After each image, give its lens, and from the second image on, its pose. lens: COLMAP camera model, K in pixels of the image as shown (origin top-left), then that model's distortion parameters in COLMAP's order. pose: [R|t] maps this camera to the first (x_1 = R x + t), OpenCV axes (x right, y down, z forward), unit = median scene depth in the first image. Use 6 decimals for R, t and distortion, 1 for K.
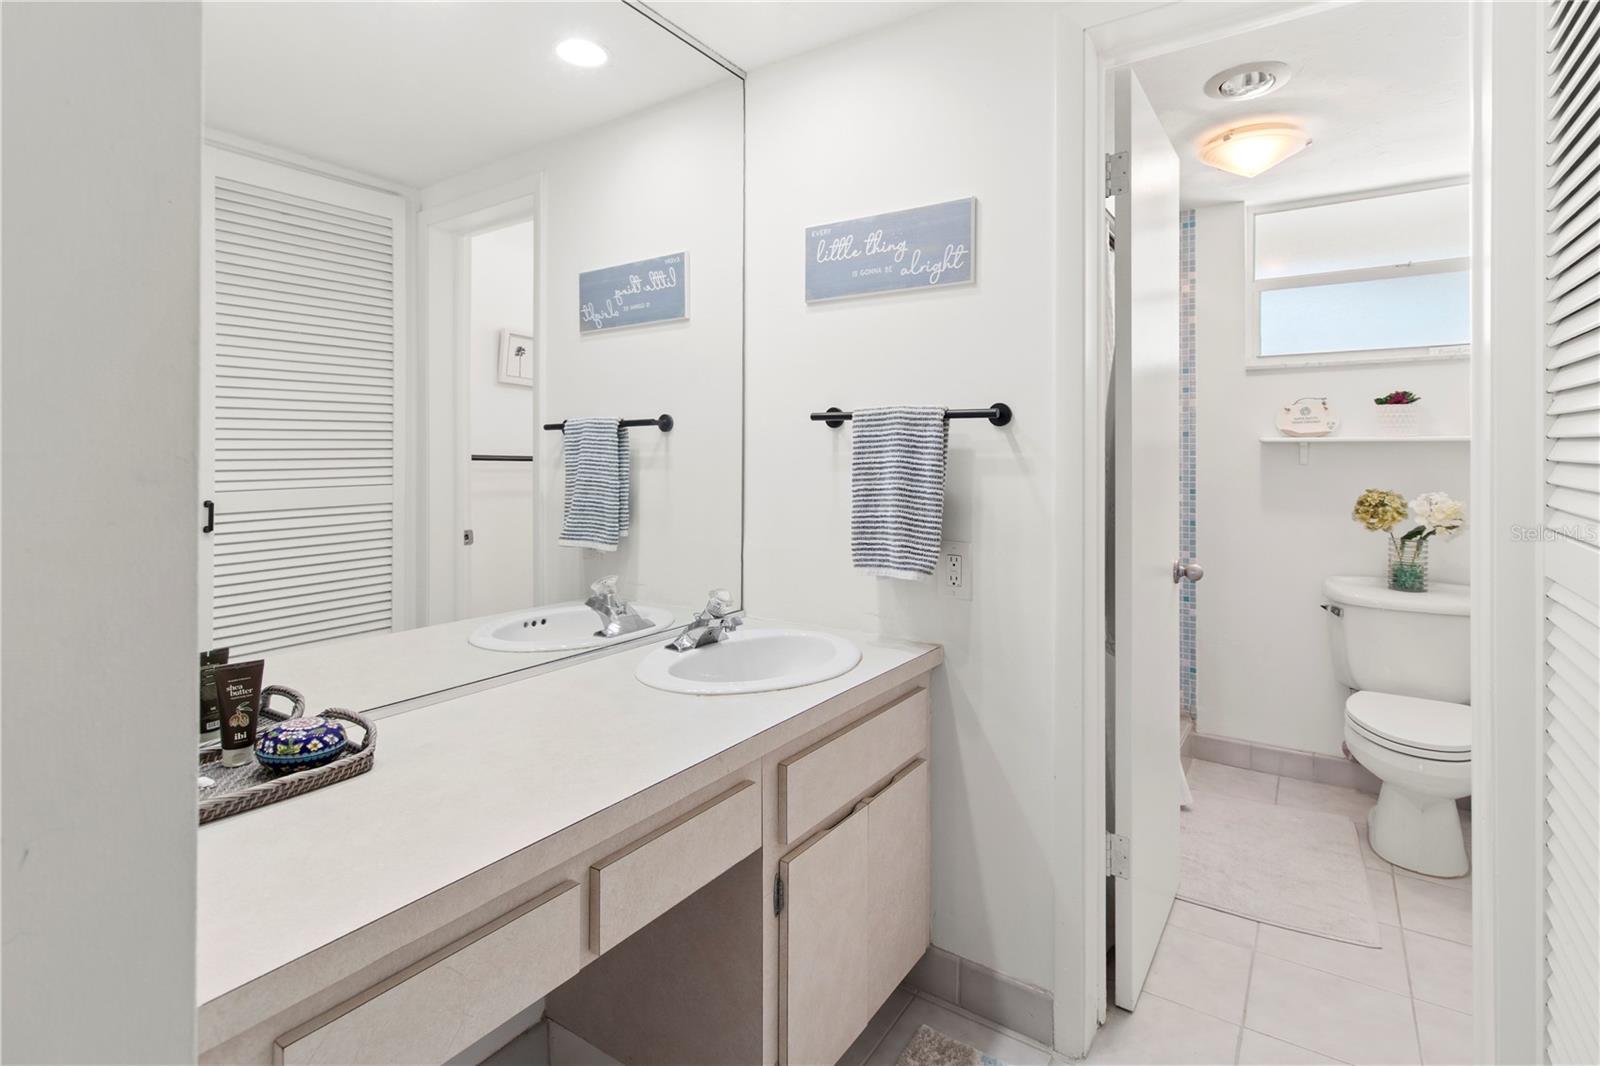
lens RADIAL K [[774.3, 0, 814.7], [0, 774.3, 454.1], [0, 0, 1]] dist [0.000793, -0.000620]
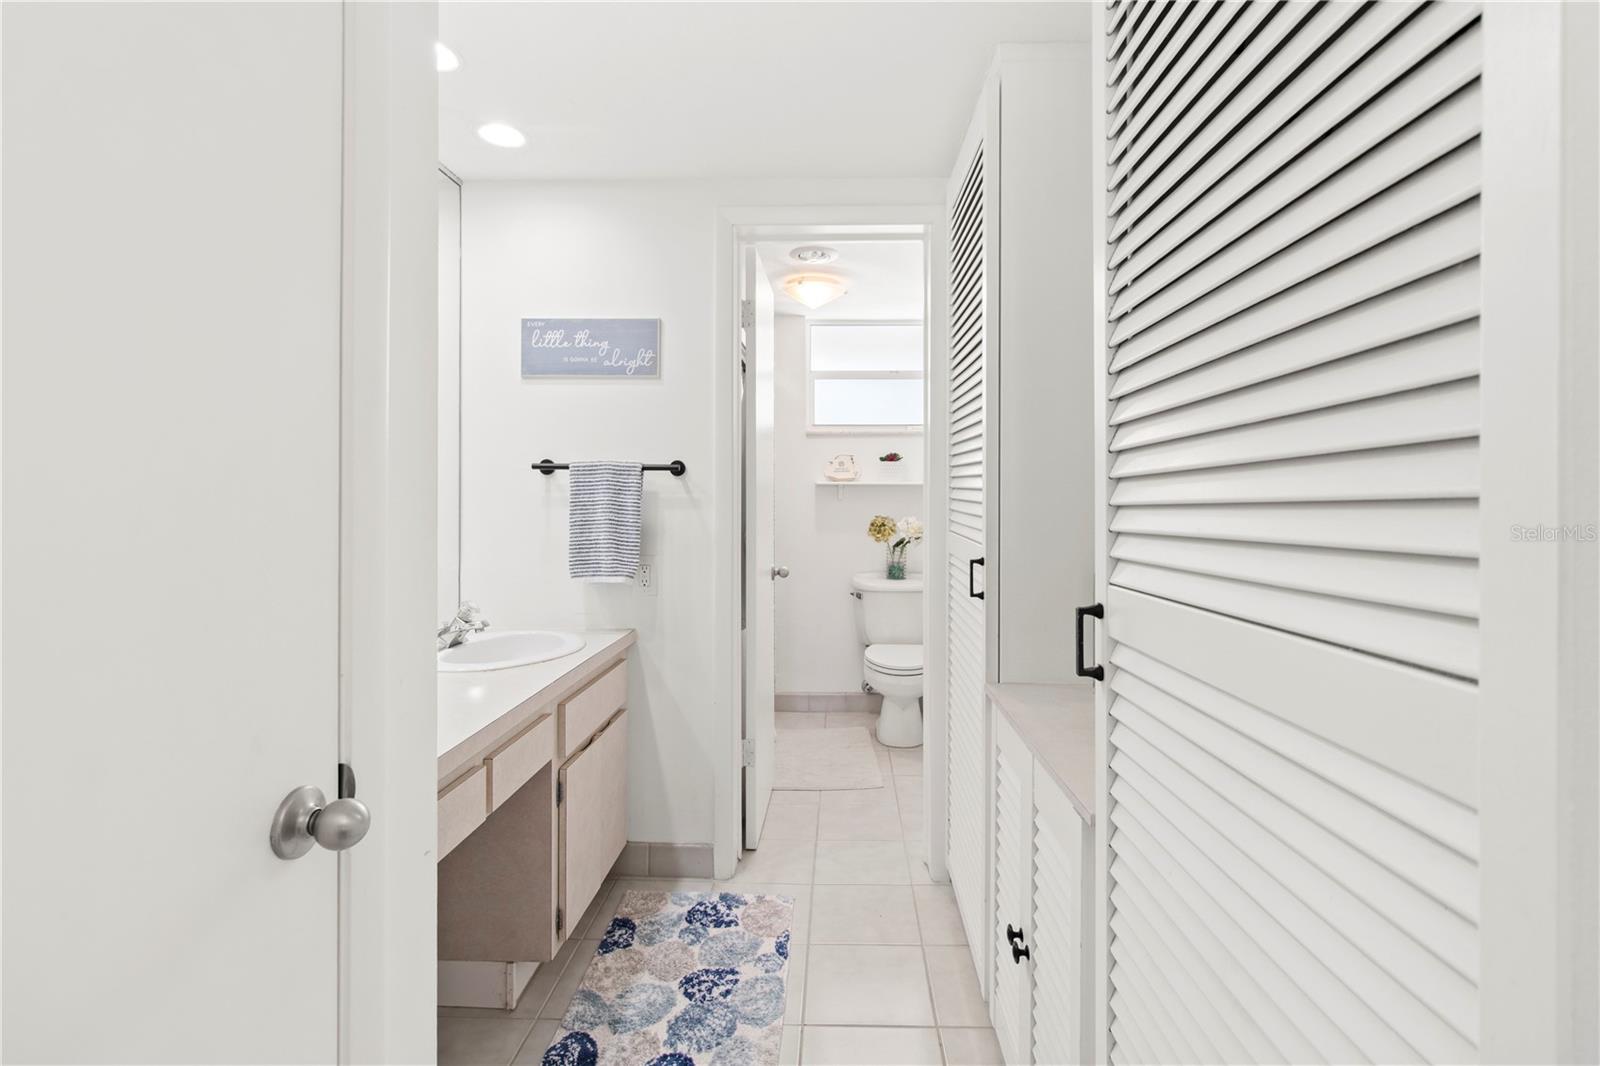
lens RADIAL K [[755.7, 0, 808.3], [0, 755.7, 499.0], [0, 0, 1]] dist [-0.000521, -0.000142]
pose [[0.858663, -0.005870, 0.512507, -0.267755], [-0.000031, 0.999934, 0.011504, -0.008013], [-0.512541, -0.009894, 0.858606, -0.346622]]
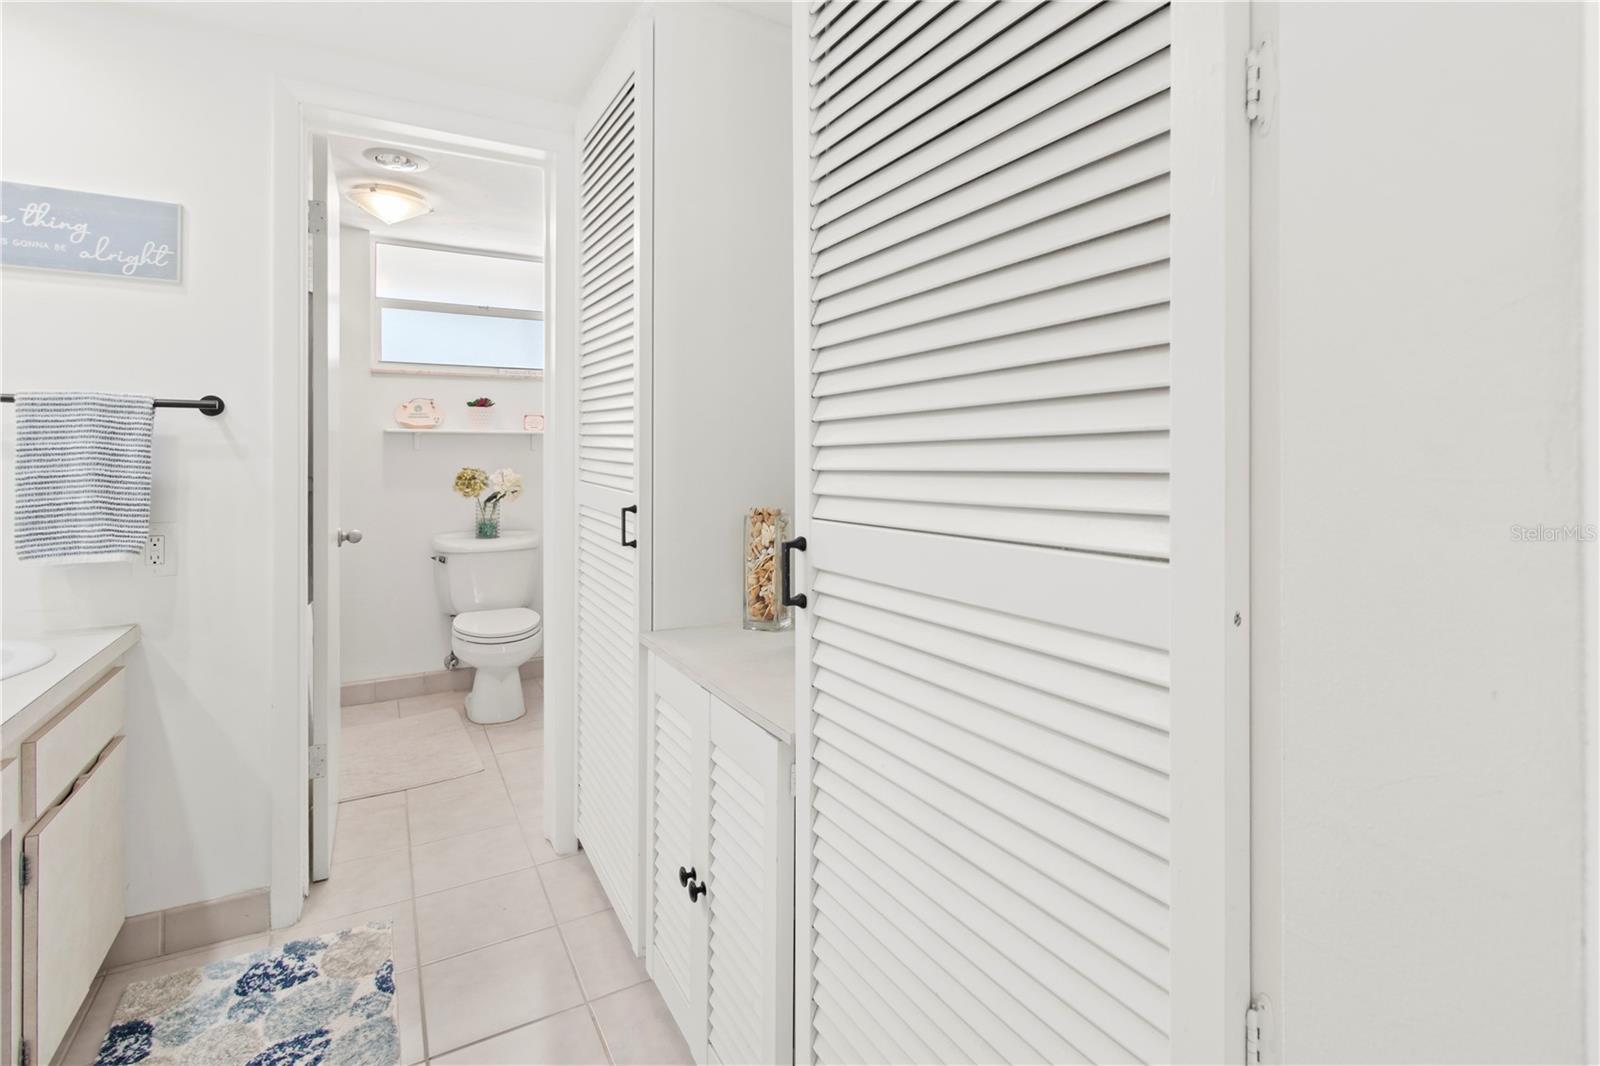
lens RADIAL K [[774.3, 0, 814.7], [0, 774.3, 454.1], [0, 0, 1]] dist [0.000793, -0.000620]
pose [[0.457084, -0.008857, 0.889380, -0.336655], [-0.005282, 0.999906, 0.012673, 0.000517], [-0.889408, -0.010490, 0.456994, -0.276317]]
